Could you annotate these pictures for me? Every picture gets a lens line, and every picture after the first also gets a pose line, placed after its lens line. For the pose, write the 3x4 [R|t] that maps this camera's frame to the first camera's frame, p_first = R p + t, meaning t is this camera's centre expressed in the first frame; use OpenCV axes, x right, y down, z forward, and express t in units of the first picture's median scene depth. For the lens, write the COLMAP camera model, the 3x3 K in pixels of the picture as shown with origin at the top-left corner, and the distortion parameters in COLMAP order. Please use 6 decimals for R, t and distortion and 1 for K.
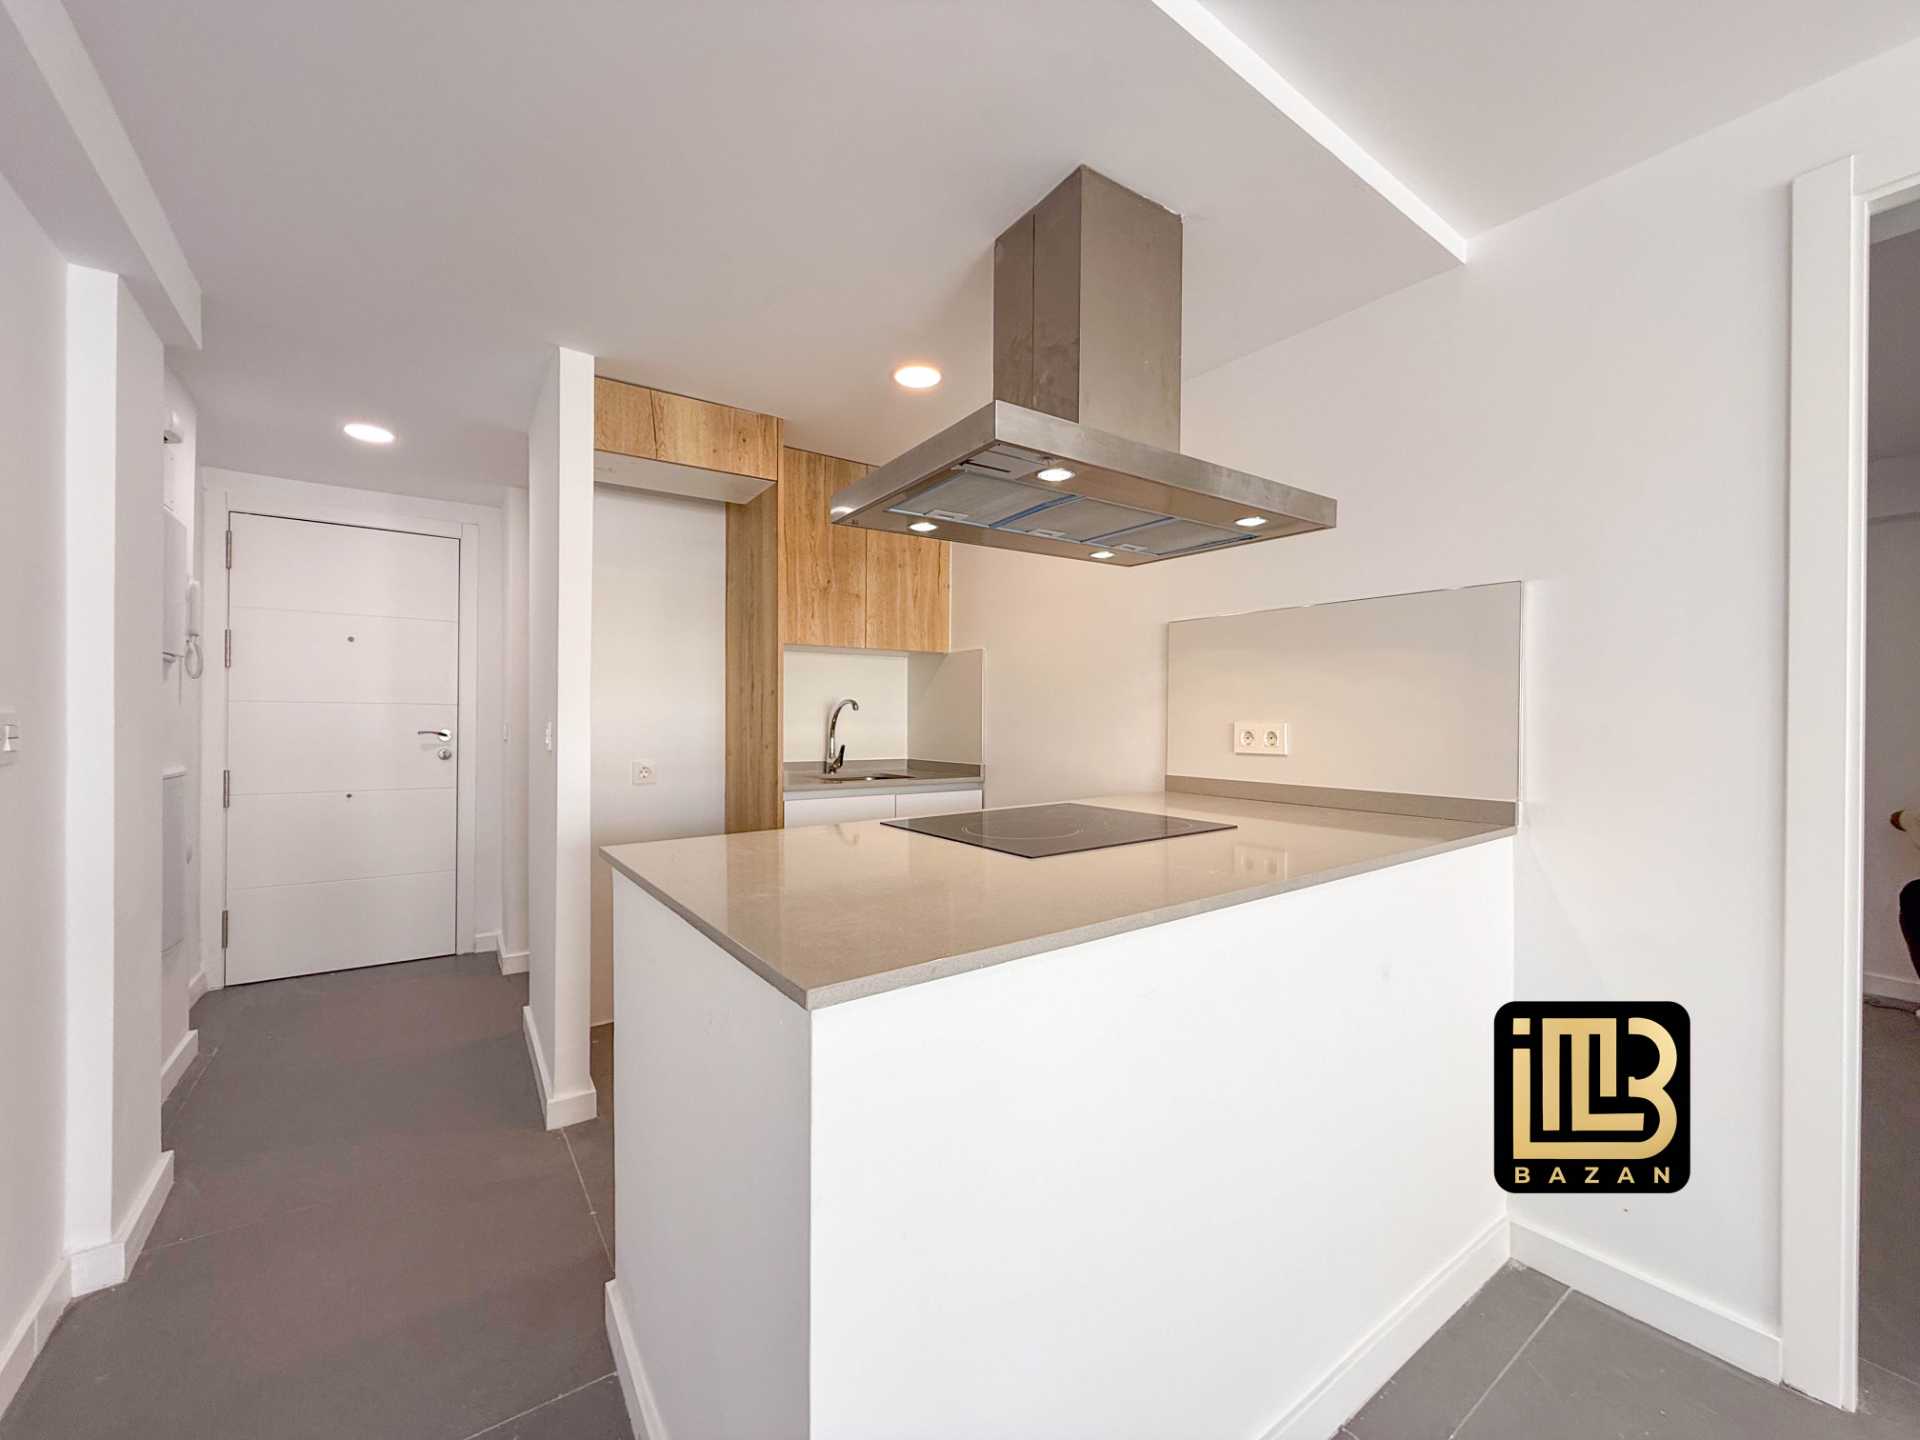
lens RADIAL K [[764.8, 0, 956.7], [0, 764.8, 725.3], [0, 0, 1]] dist [-0.000423, 0.000241]
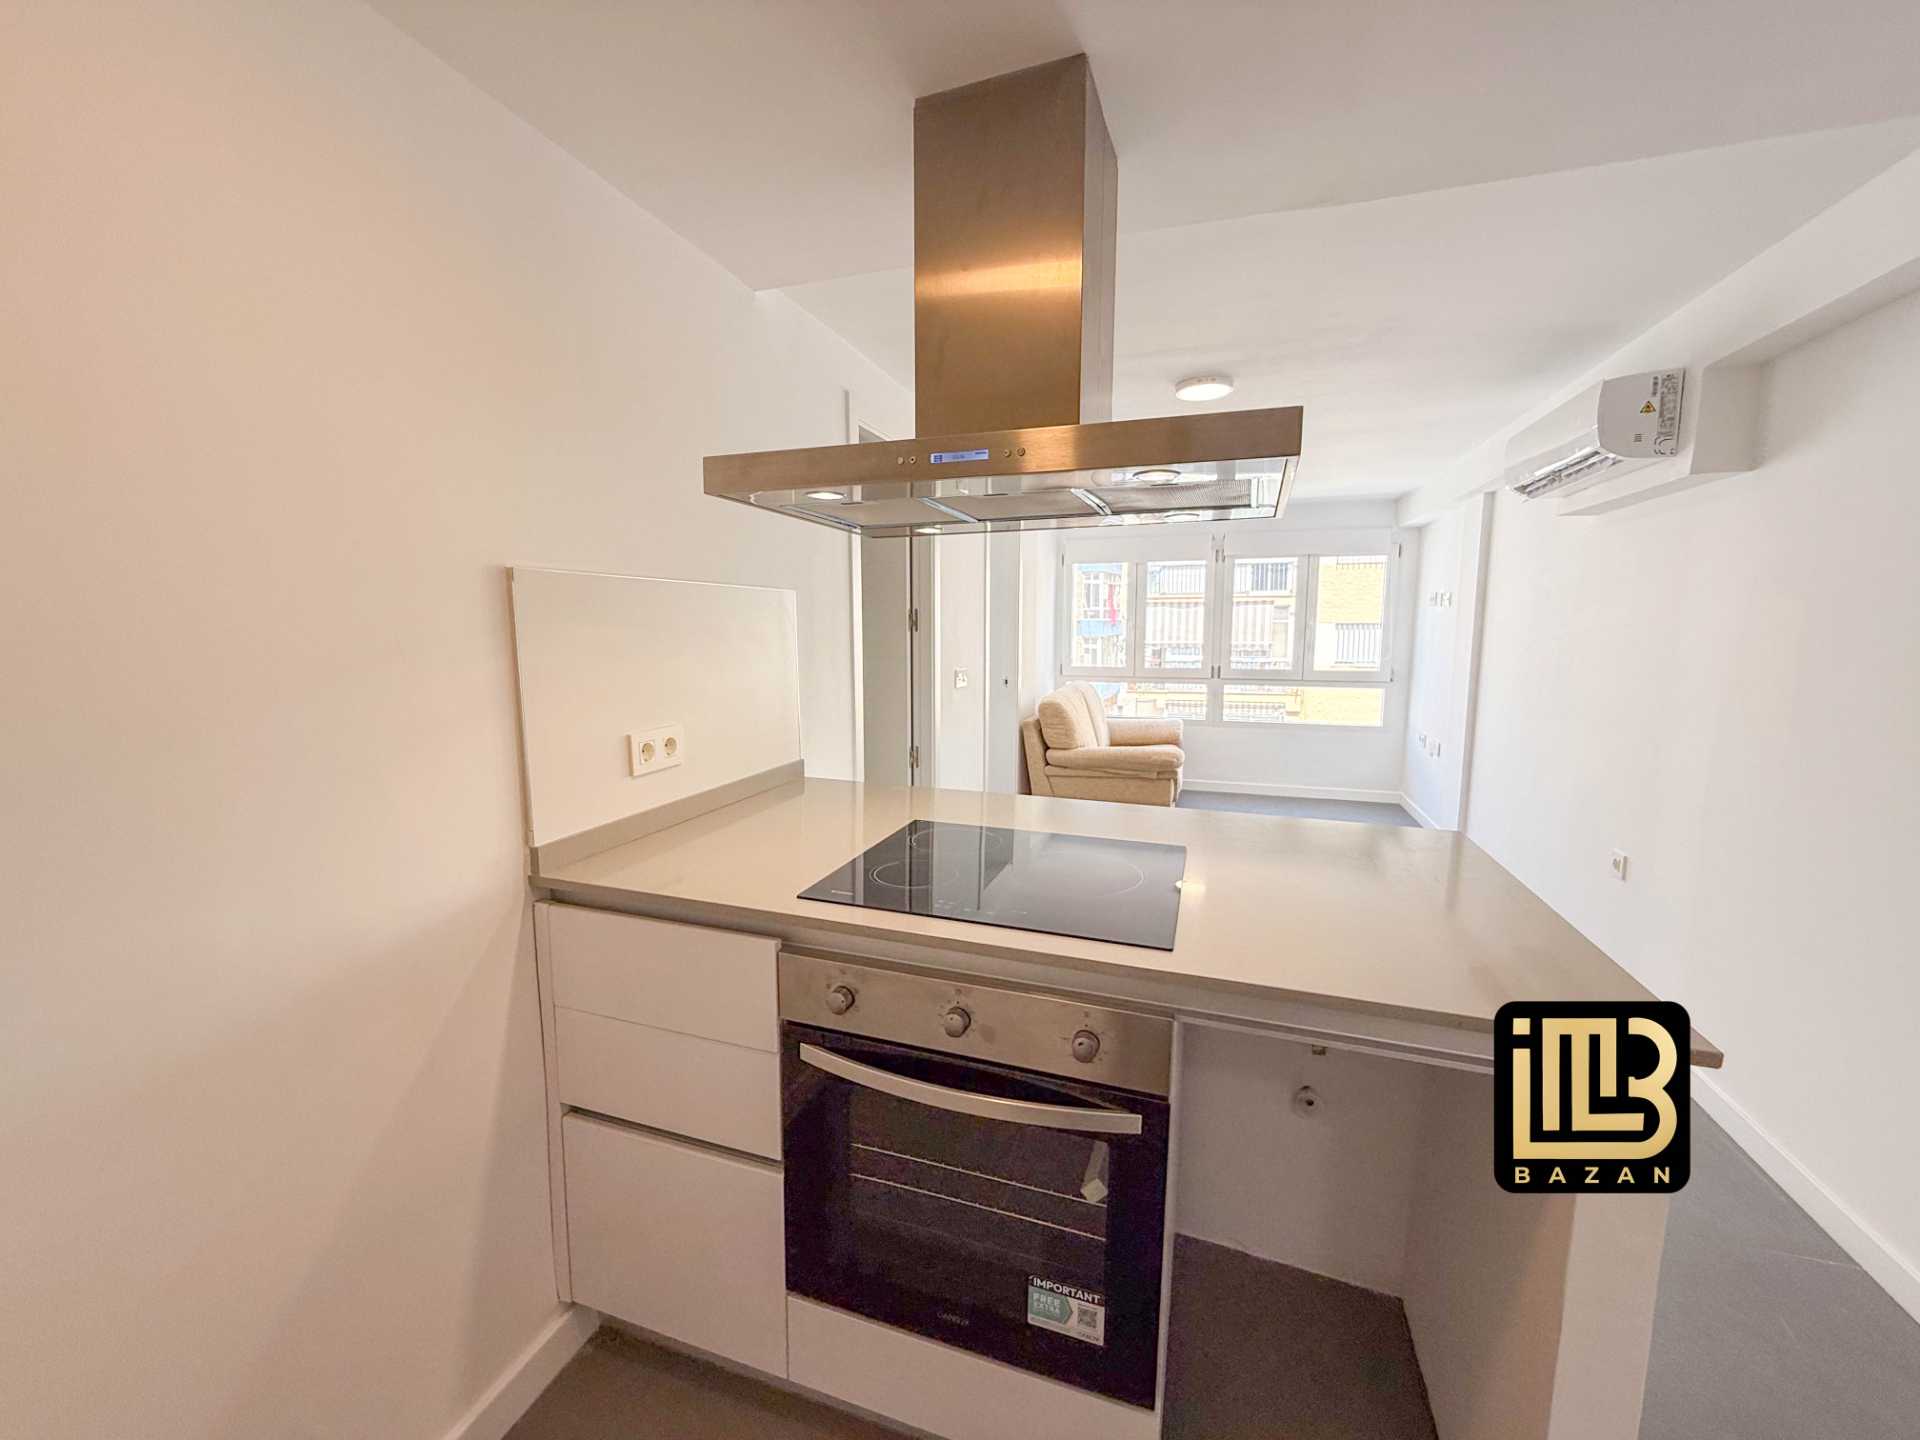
lens RADIAL K [[764.8, 0, 958.4], [0, 764.8, 723.7], [0, 0, 1]] dist [-0.000423, 0.000241]
pose [[-0.585541, -0.105898, 0.803696, -0.260323], [0.003706, 0.991070, 0.133288, -0.074305], [-0.810634, 0.081025, -0.579920, 0.820266]]
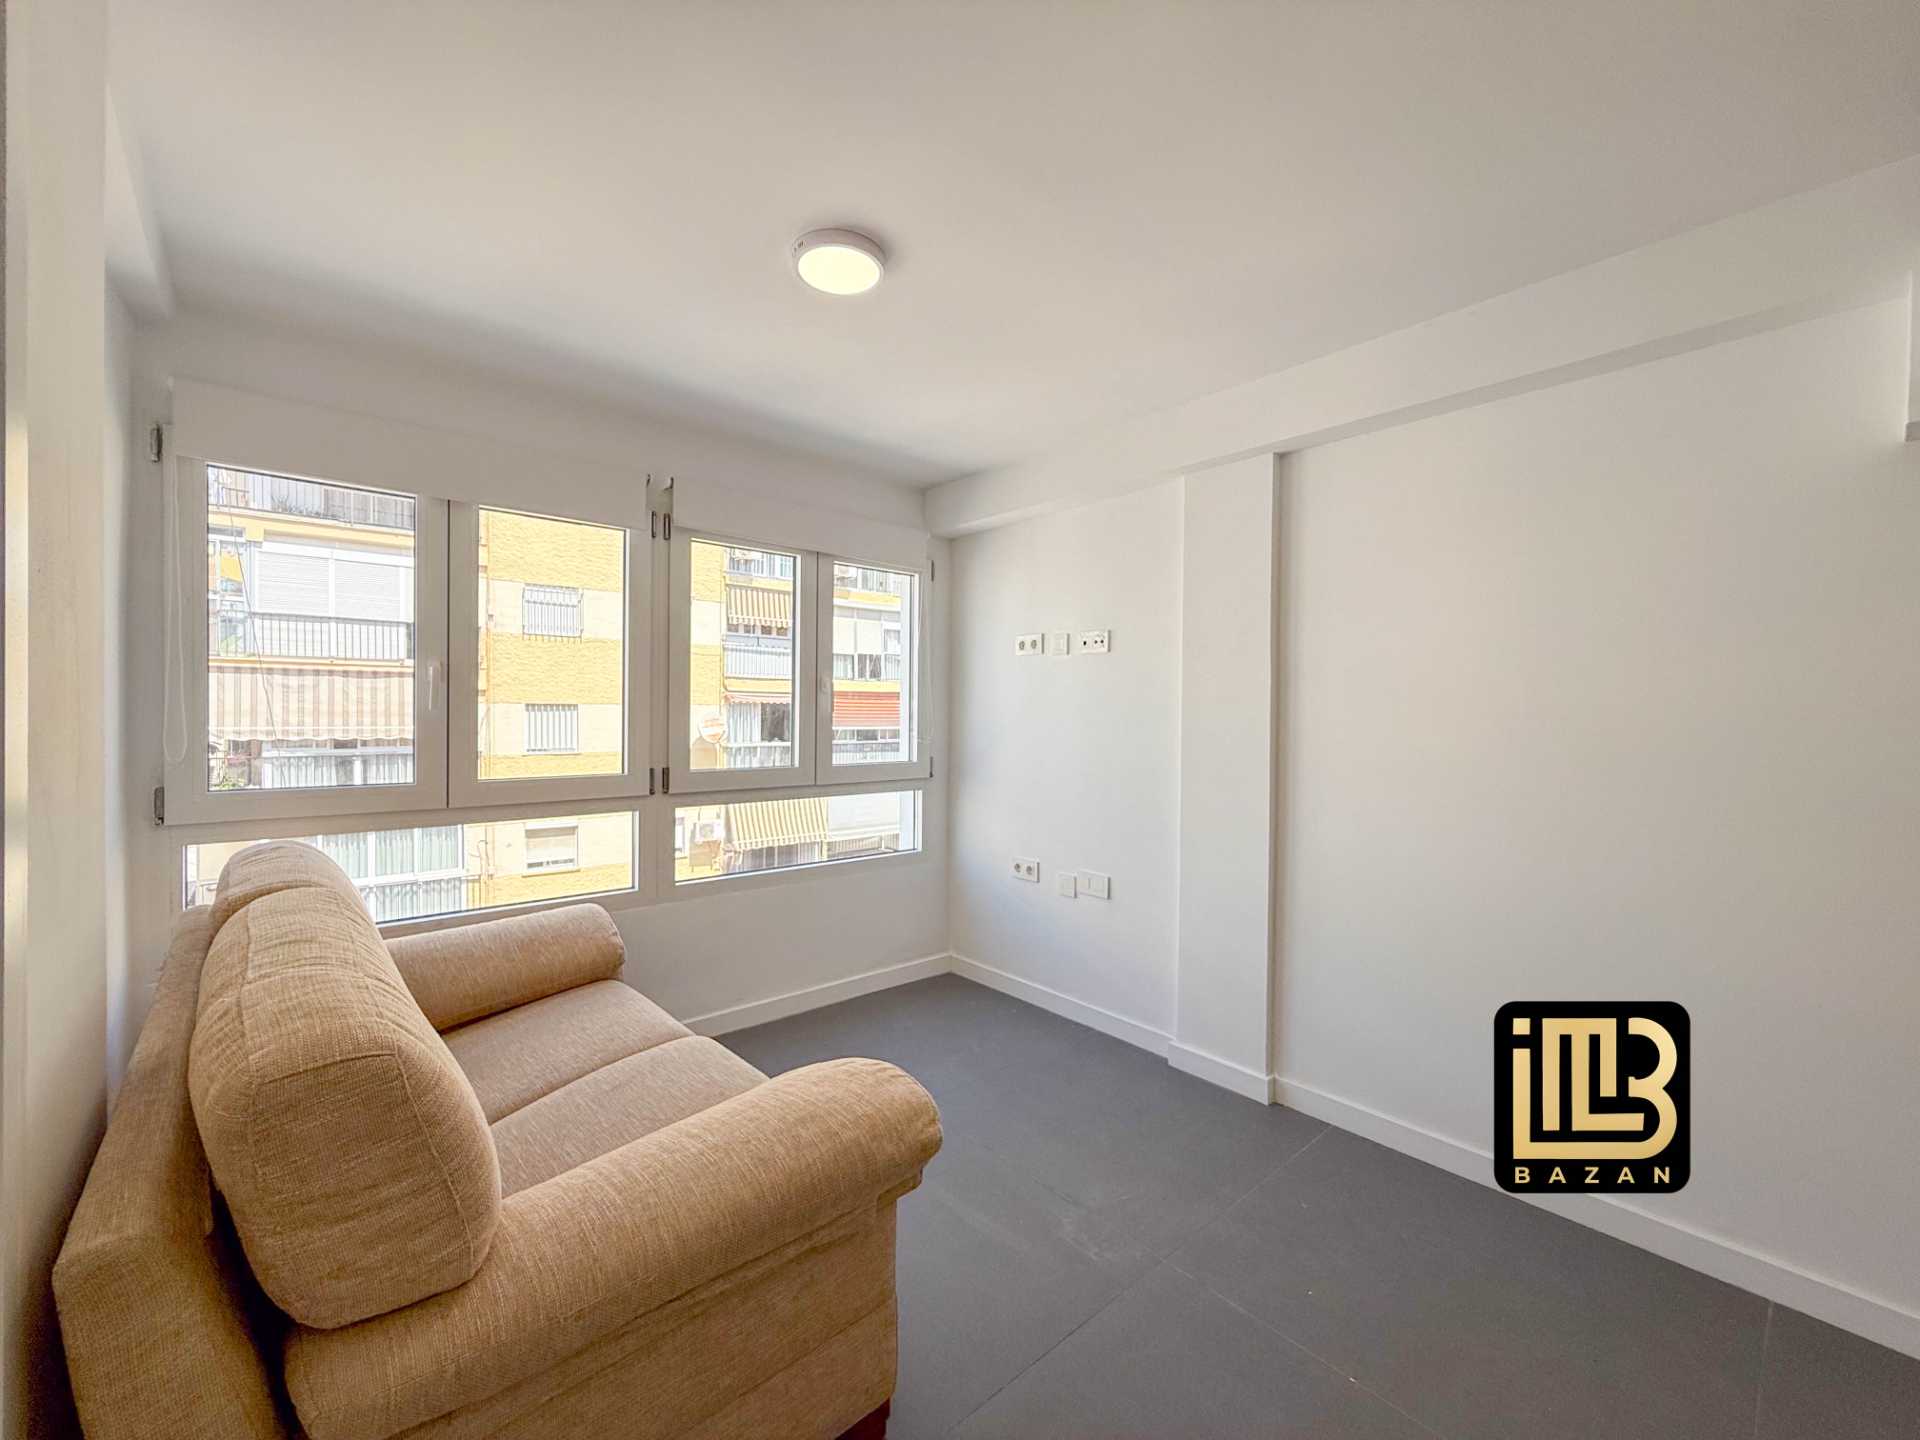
lens RADIAL K [[764.8, 0, 955.6], [0, 764.8, 722.2], [0, 0, 1]] dist [-0.000423, 0.000241]
pose [[-0.995640, -0.009168, -0.092833, 0.707296], [-0.010700, 0.999815, 0.016015, -0.026409], [0.092669, 0.016938, -0.995553, 0.026146]]
